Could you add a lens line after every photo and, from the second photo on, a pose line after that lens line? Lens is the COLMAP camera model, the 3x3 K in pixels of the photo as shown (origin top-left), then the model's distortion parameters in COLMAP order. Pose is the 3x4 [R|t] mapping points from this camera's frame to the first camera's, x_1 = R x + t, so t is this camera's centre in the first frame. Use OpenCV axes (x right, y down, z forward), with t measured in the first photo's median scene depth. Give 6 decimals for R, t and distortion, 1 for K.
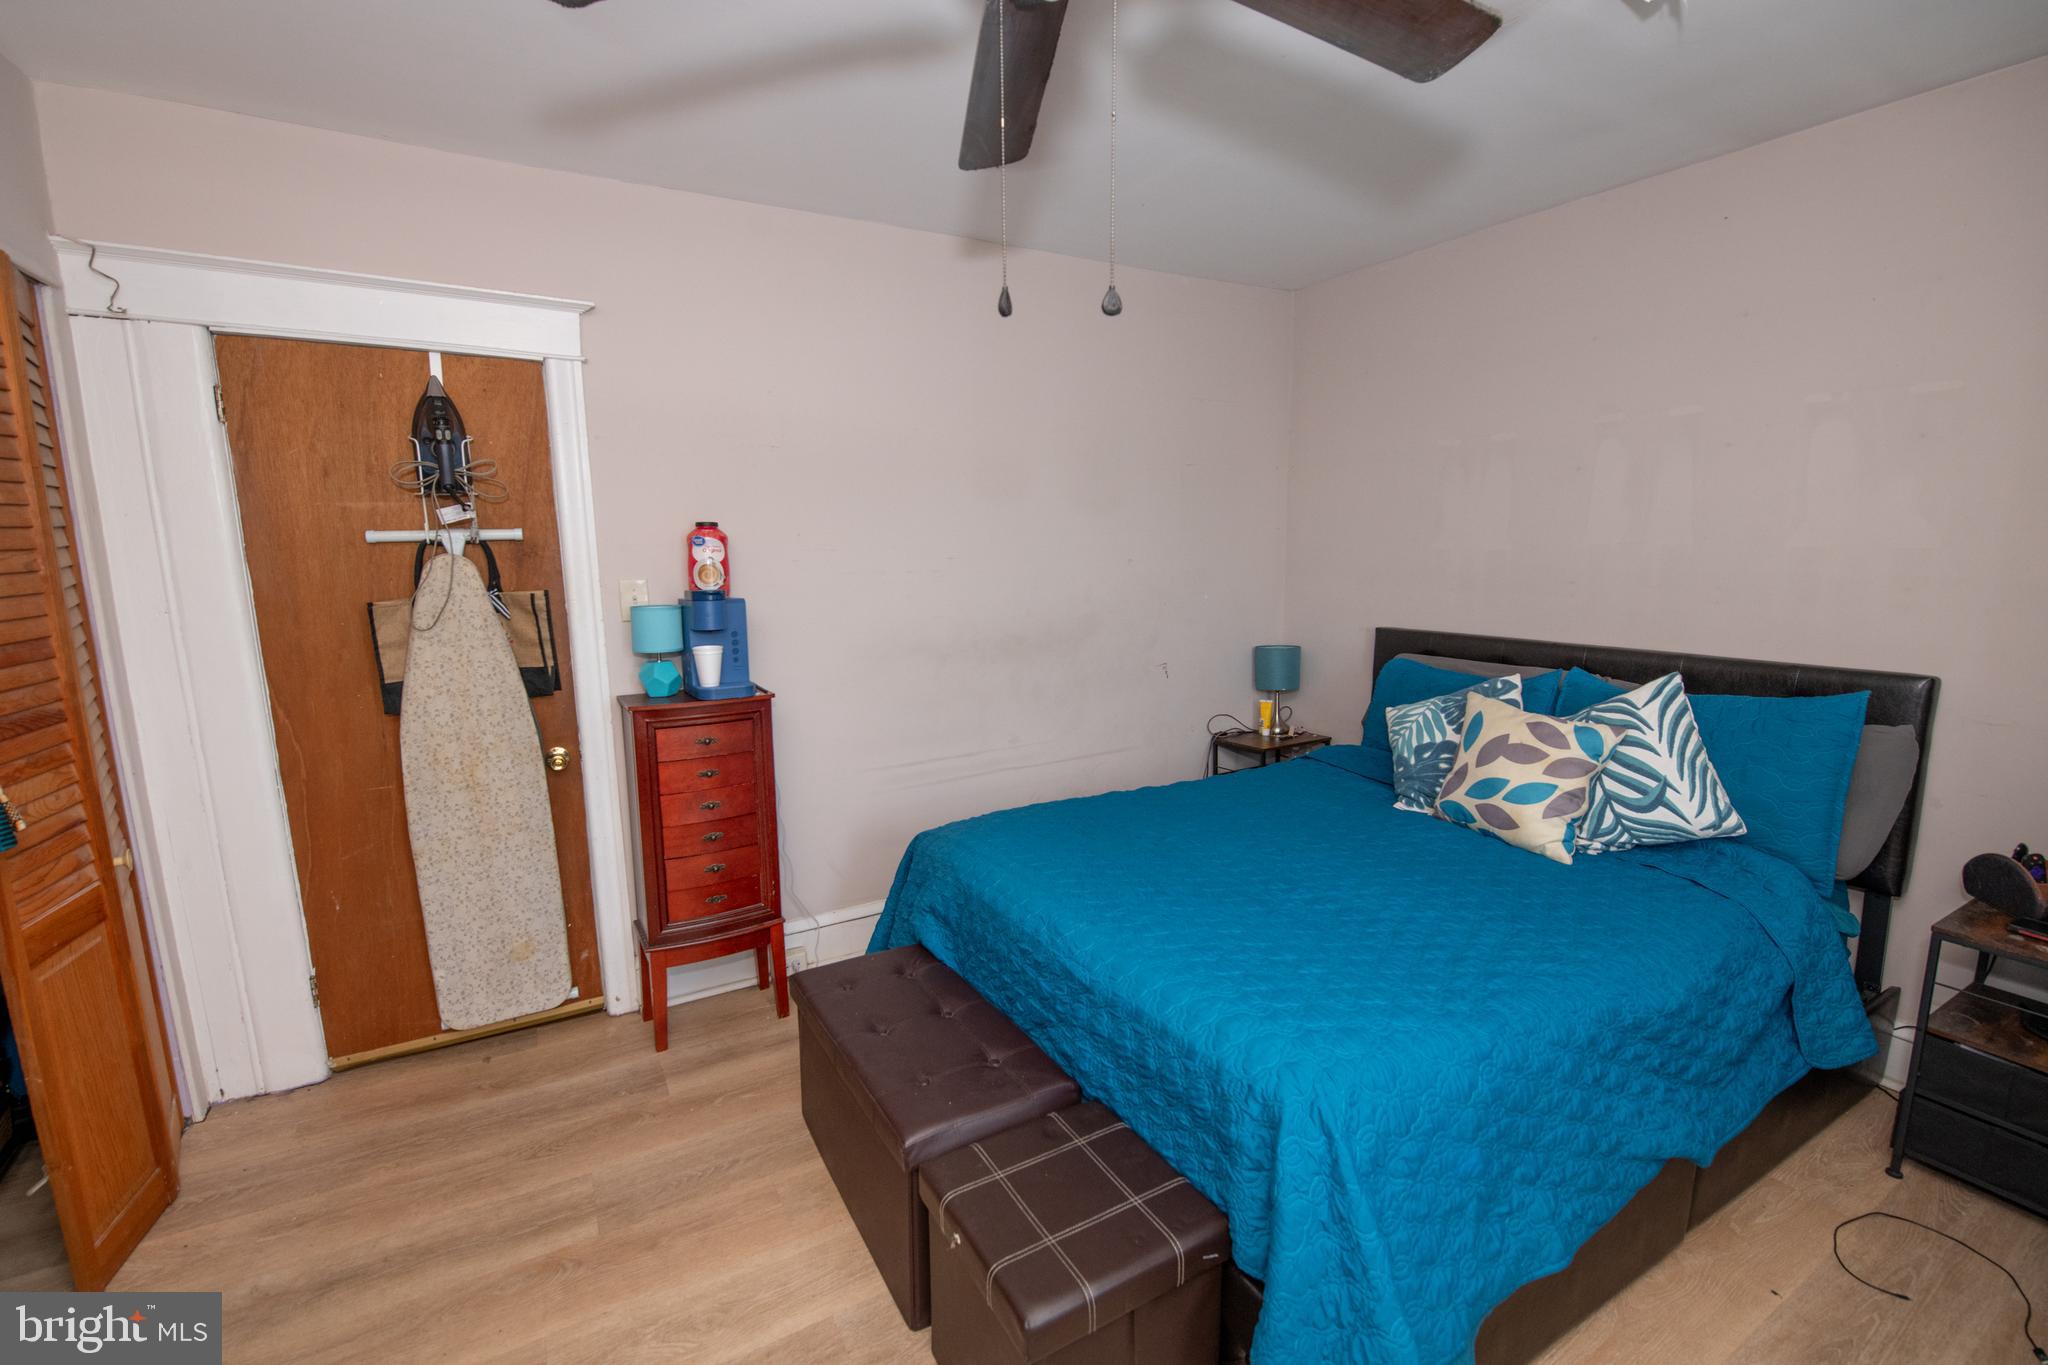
lens RADIAL K [[868.7, 0, 1024.0], [0, 868.7, 682.5], [0, 0, 1]] dist [-0.001678, -0.000303]
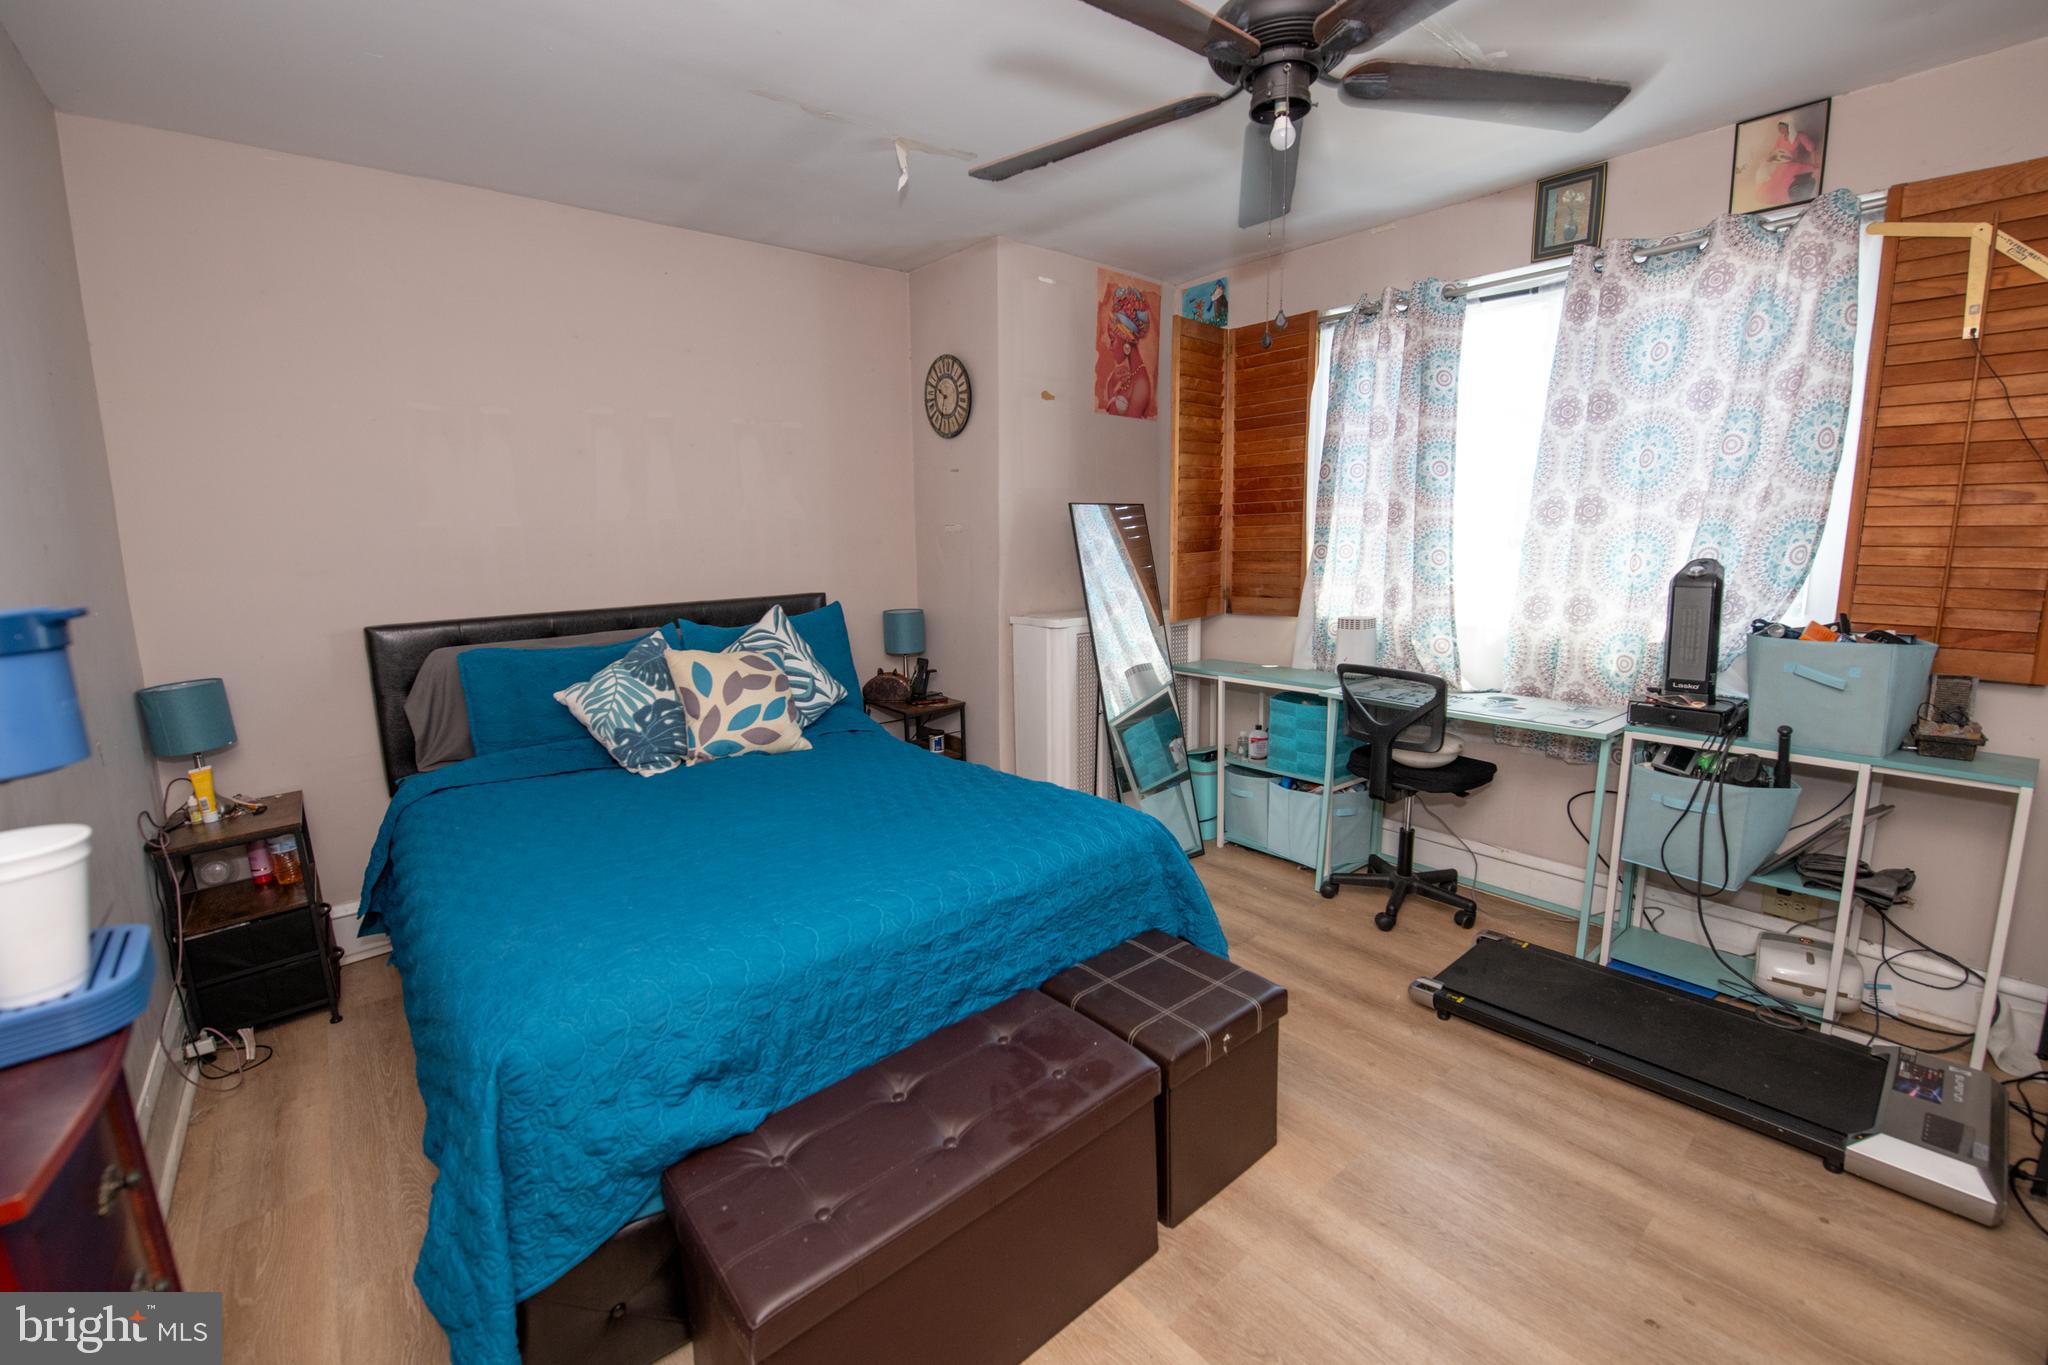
lens RADIAL K [[856.3, 0, 1027.7], [0, 856.3, 671.8], [0, 0, 1]] dist [-0.018750, -0.001192]
pose [[-0.169045, -0.147200, 0.974554, -0.649450], [0.183411, 0.966815, 0.177845, -0.073852], [-0.968393, 0.208808, -0.136437, 0.764062]]
